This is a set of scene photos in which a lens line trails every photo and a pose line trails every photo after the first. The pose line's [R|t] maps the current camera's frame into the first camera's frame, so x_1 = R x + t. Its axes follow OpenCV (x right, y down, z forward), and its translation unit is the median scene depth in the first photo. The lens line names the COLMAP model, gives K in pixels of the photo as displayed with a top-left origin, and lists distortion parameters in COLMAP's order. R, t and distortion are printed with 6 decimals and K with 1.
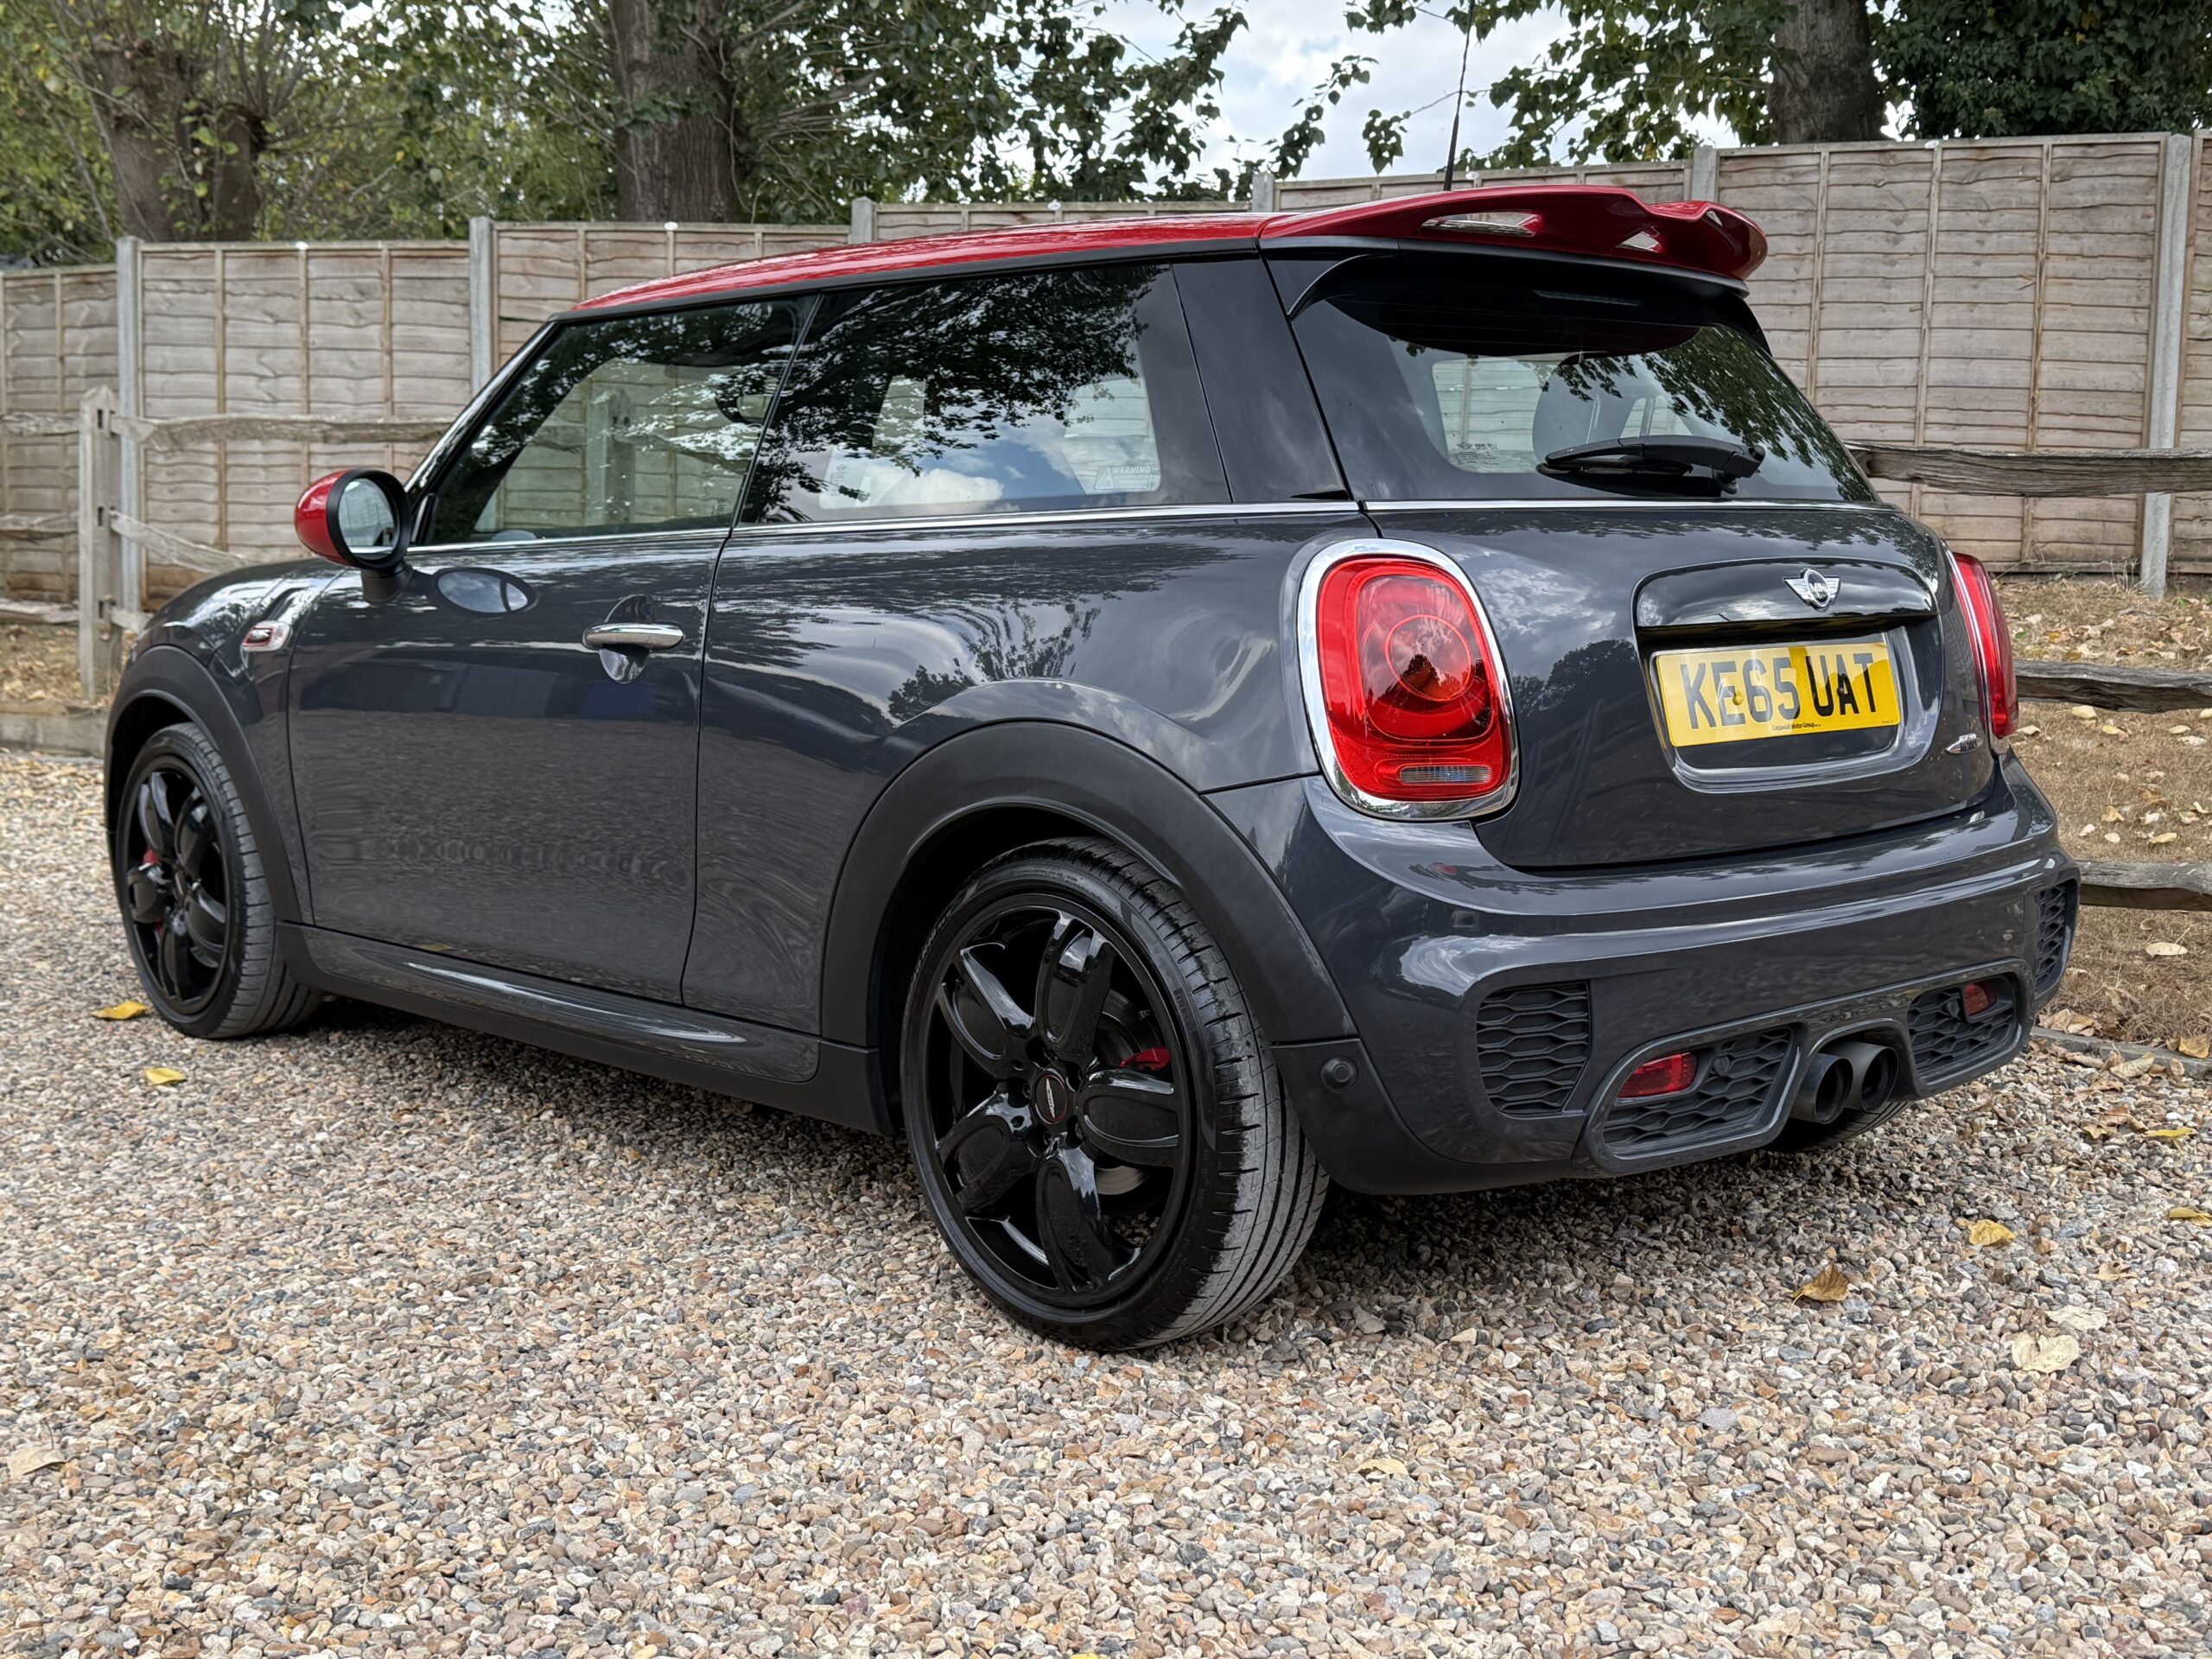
lens RADIAL K [[2399.4, 0, 1114.1], [0, 2399.4, 829.6], [0, 0, 1]] dist [0.208123, -0.481661]
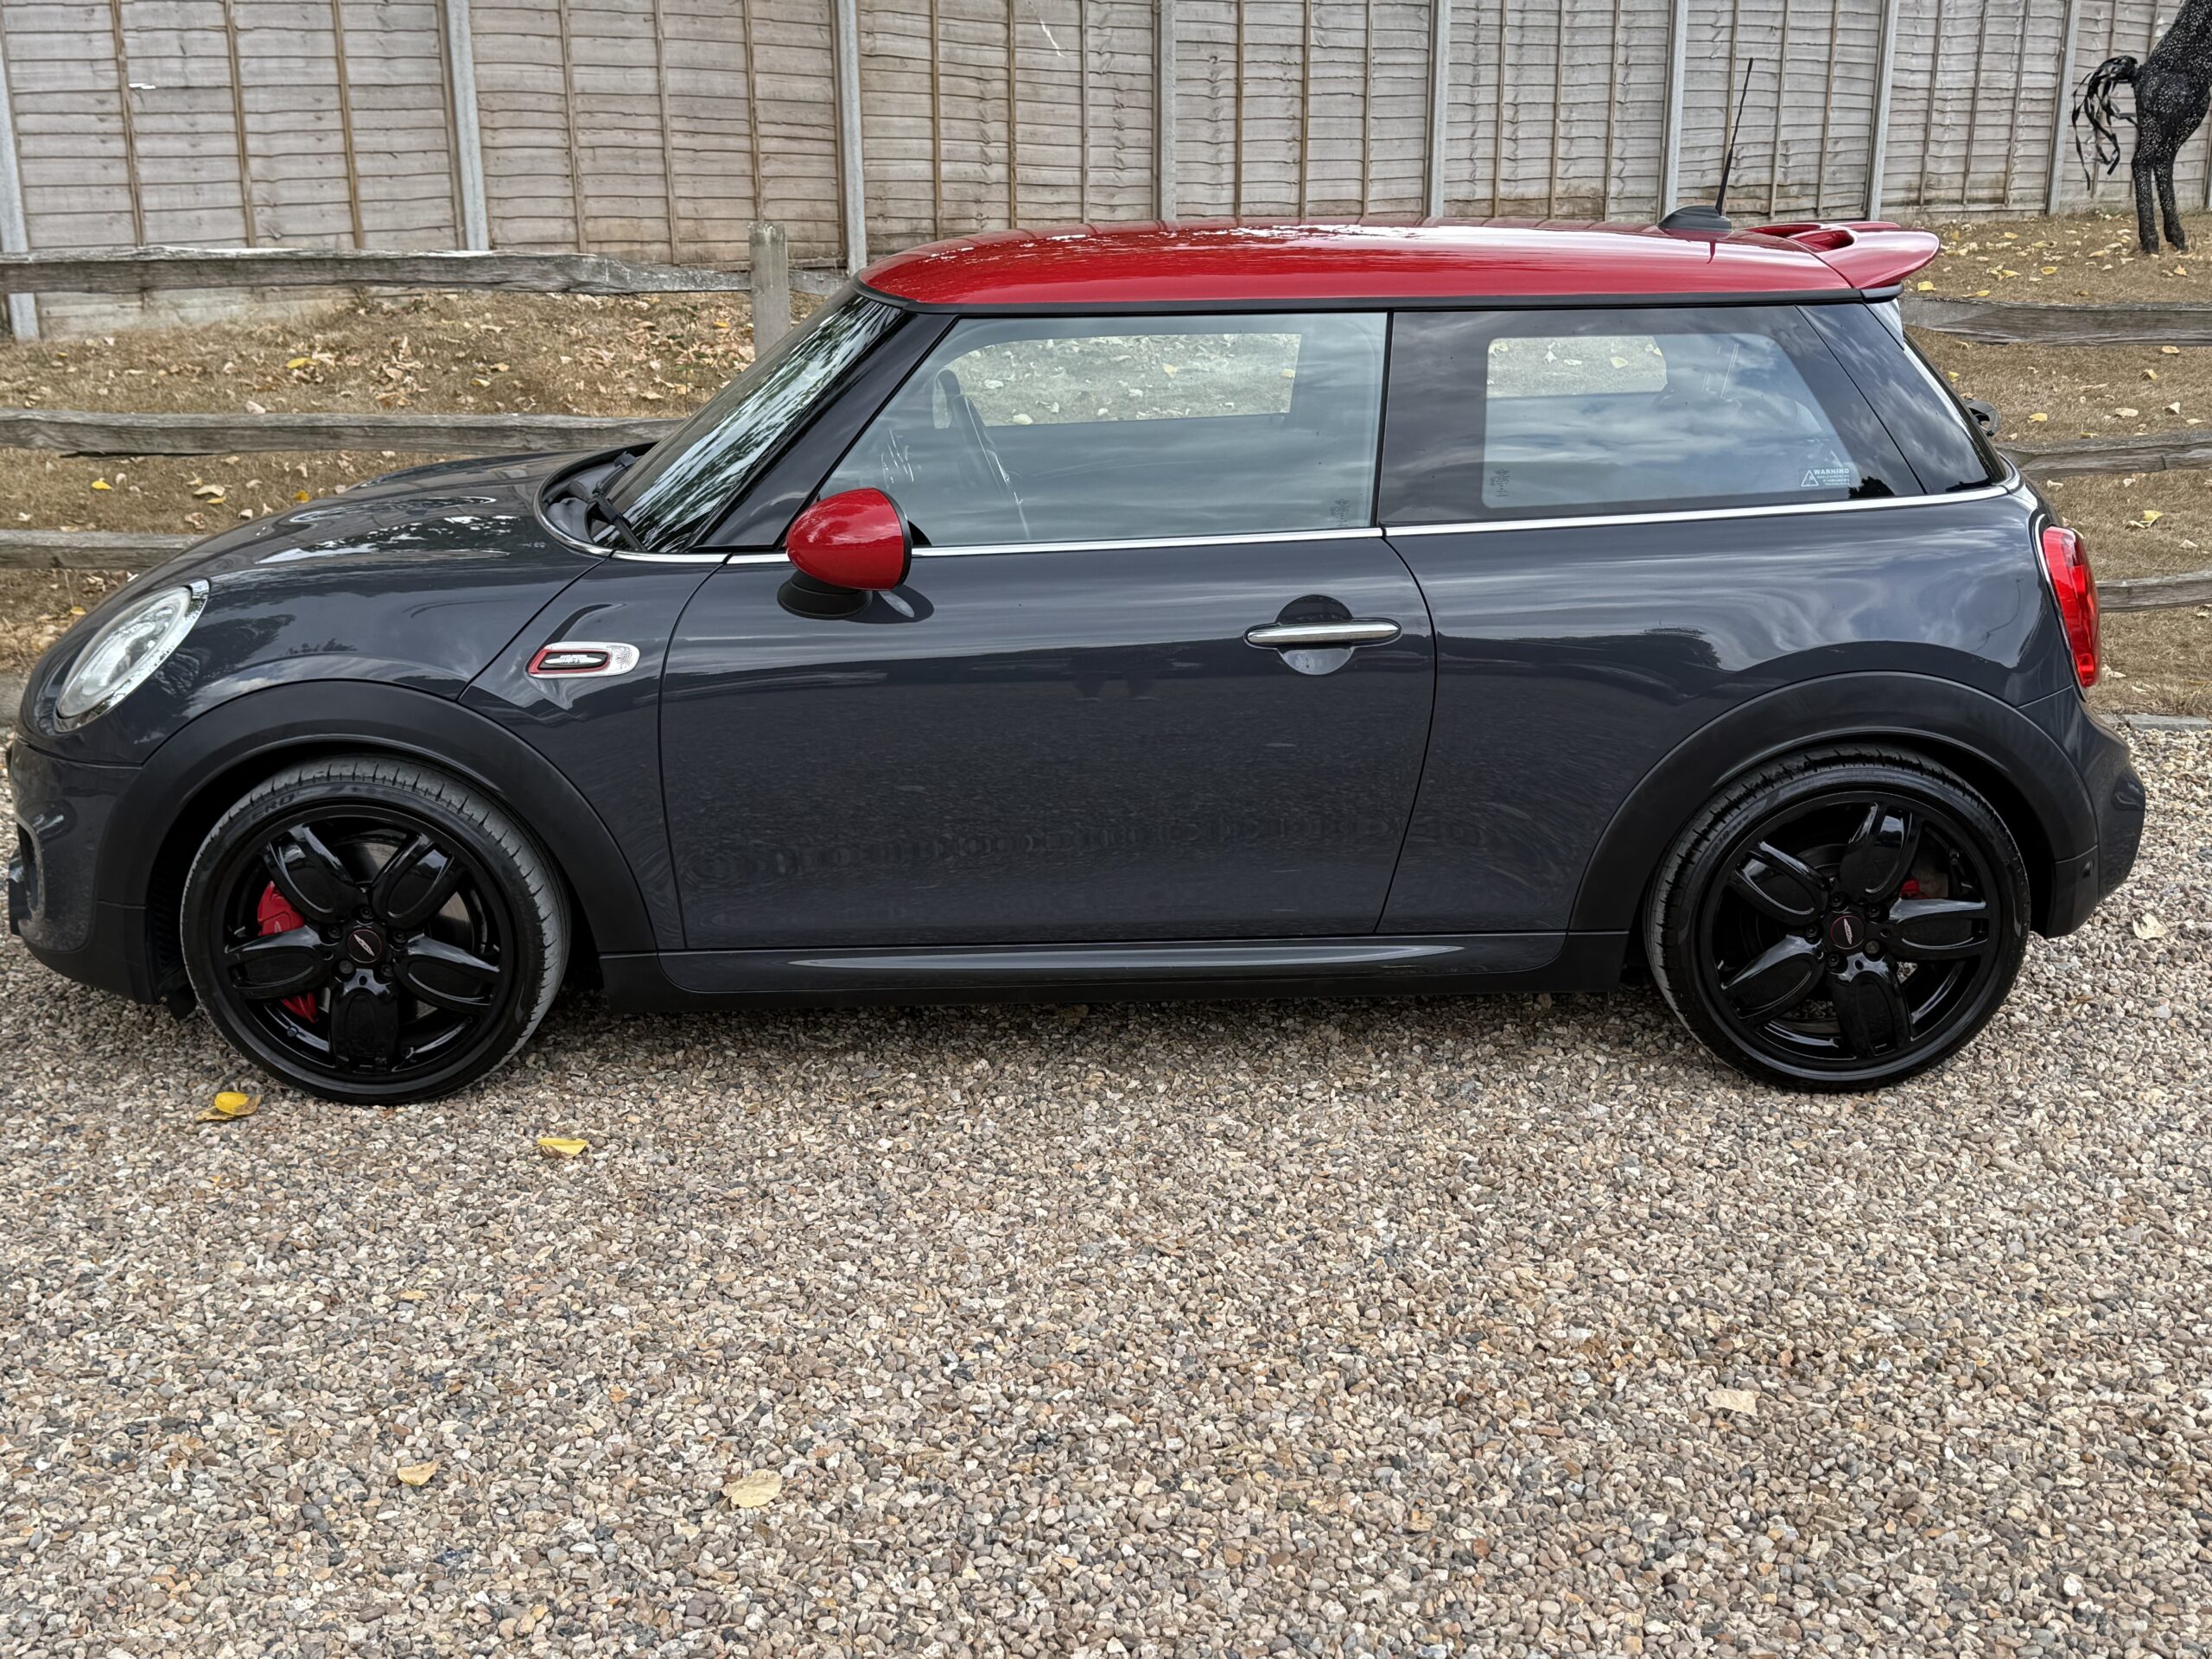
lens RADIAL K [[2399.4, 0, 1114.1], [0, 2399.4, 829.6], [0, 0, 1]] dist [0.208123, -0.481661]
pose [[0.677799, -0.222374, 0.700812, -1.259396], [0.094123, 0.971567, 0.217254, -0.285350], [-0.729197, -0.081292, 0.679458, 0.340311]]
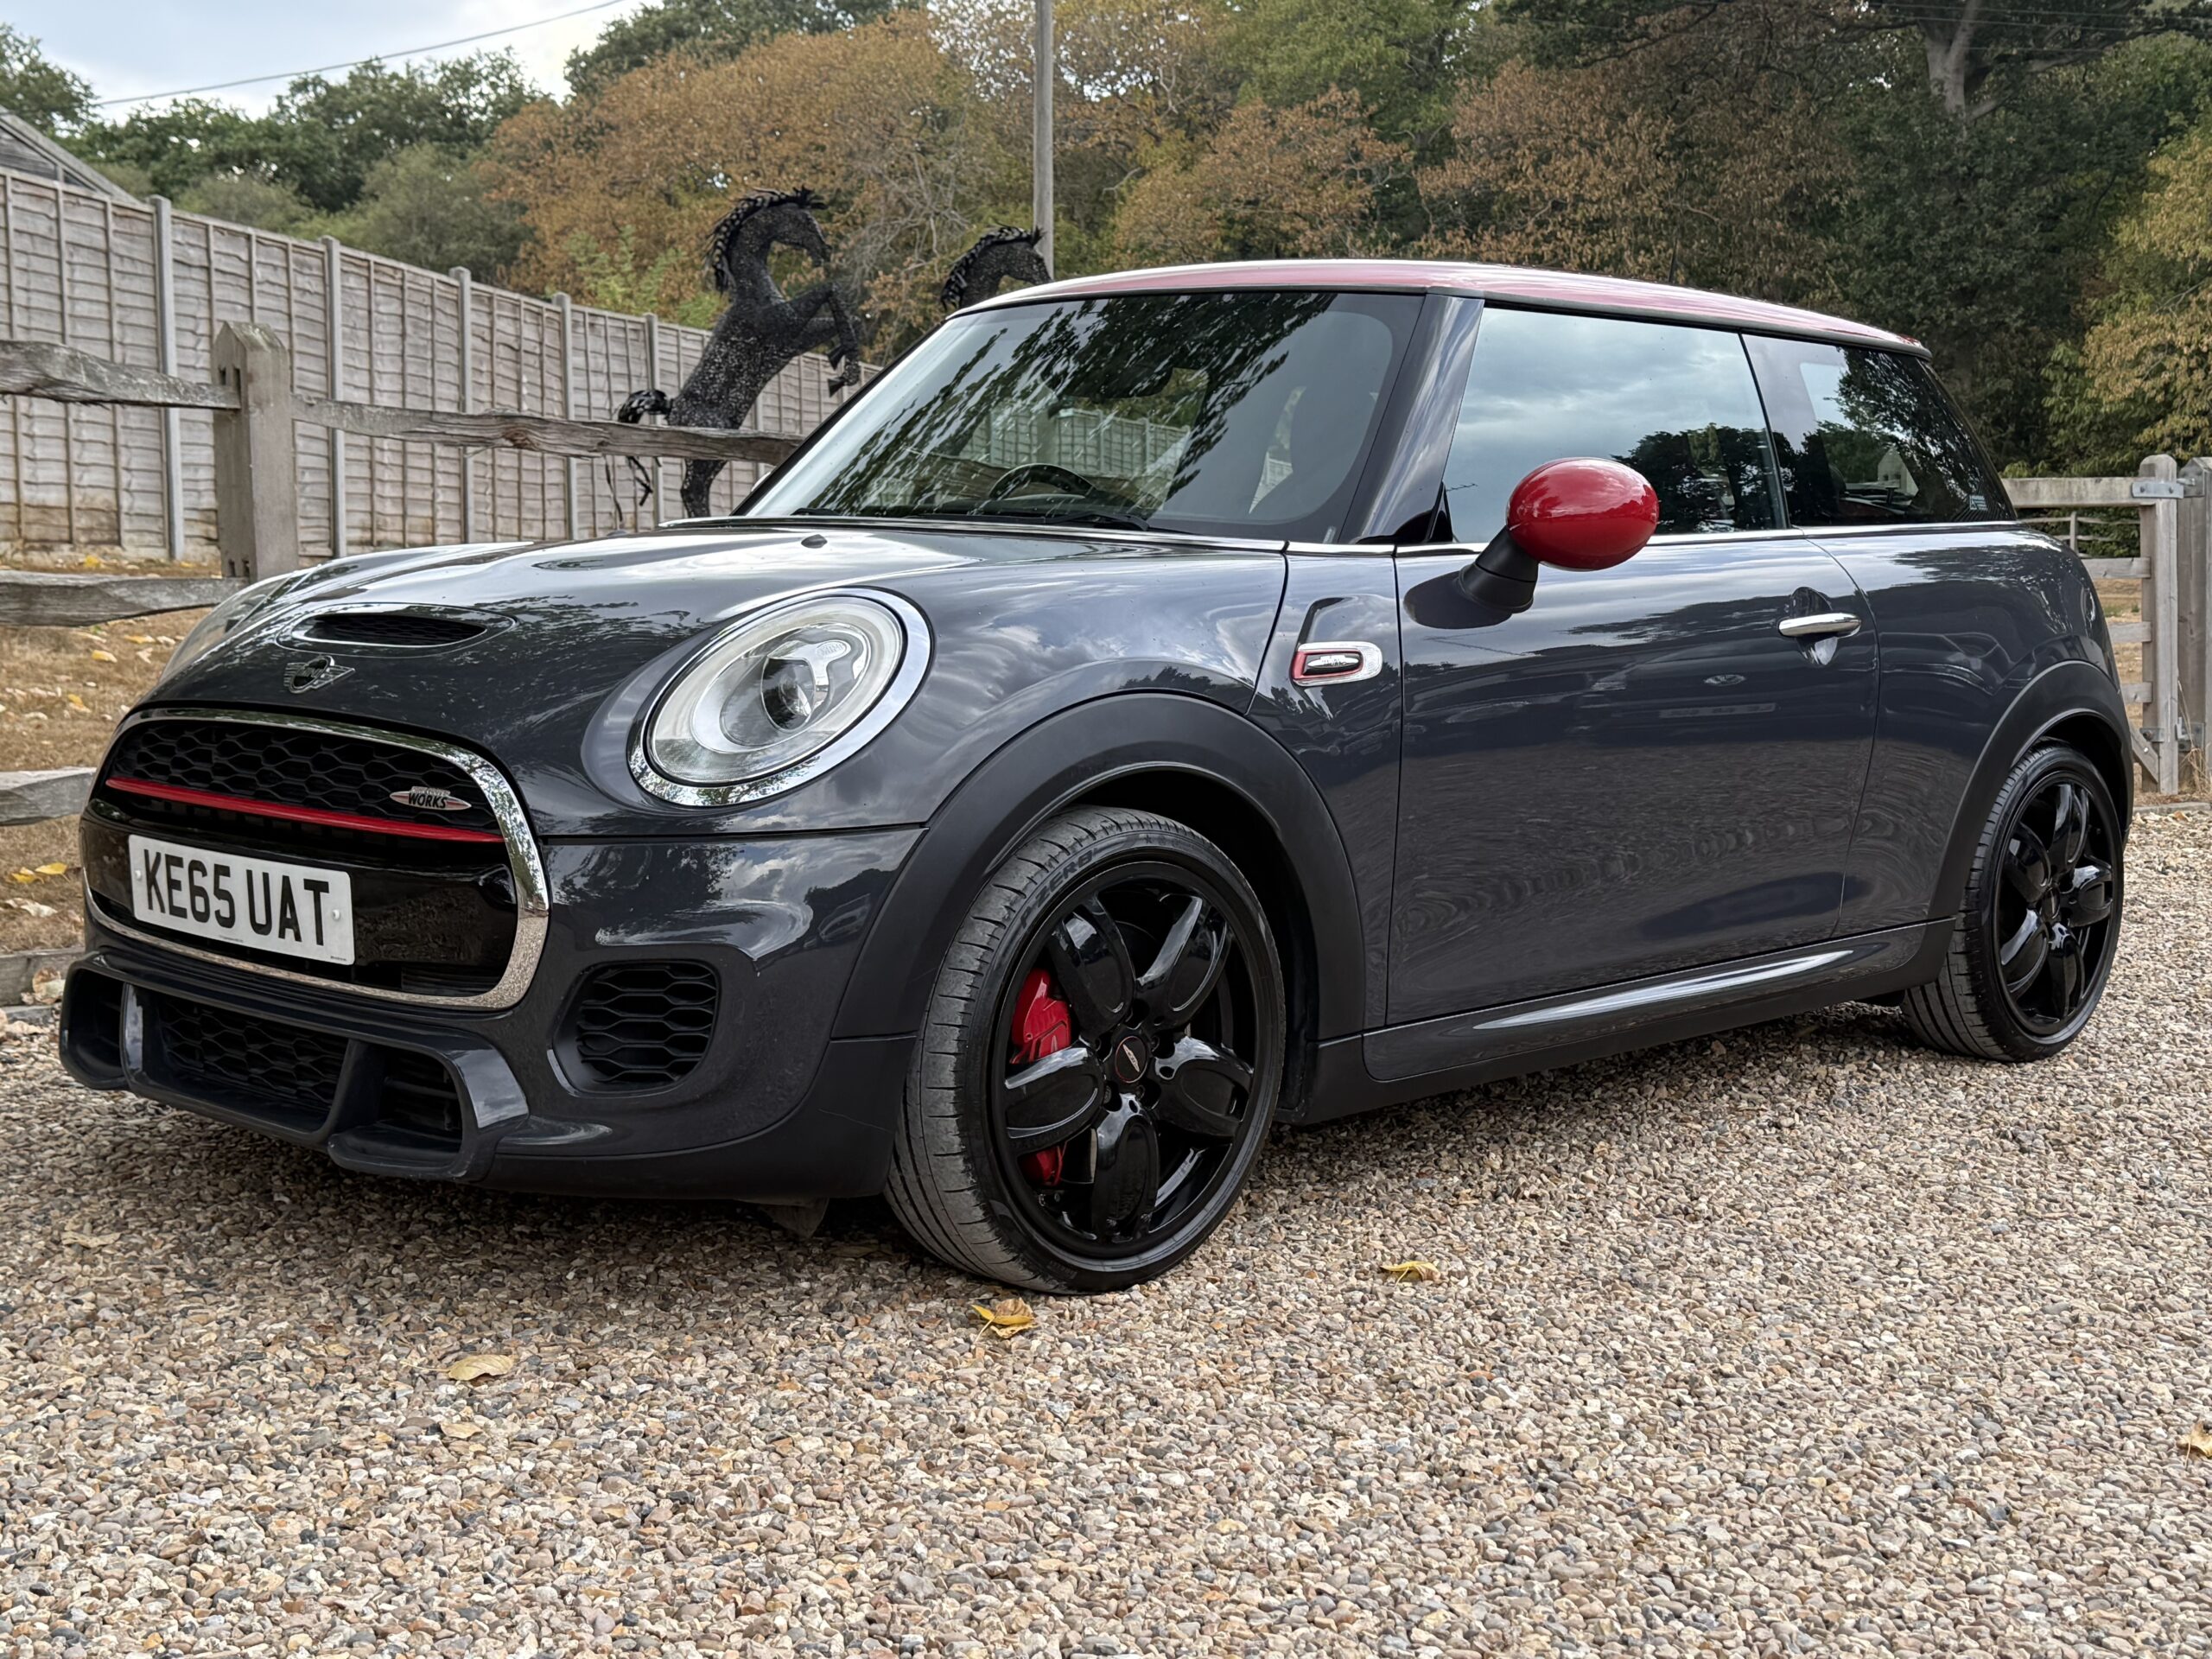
lens RADIAL K [[2724.0, 0, 1106.0], [0, 2724.0, 829.5], [0, 0, 1]] dist [0.237013, -0.595236]
pose [[-0.042871, -0.106619, 0.993375, -1.706956], [0.097101, 0.989138, 0.110355, -0.185724], [-0.994351, 0.101189, -0.032052, 1.597587]]
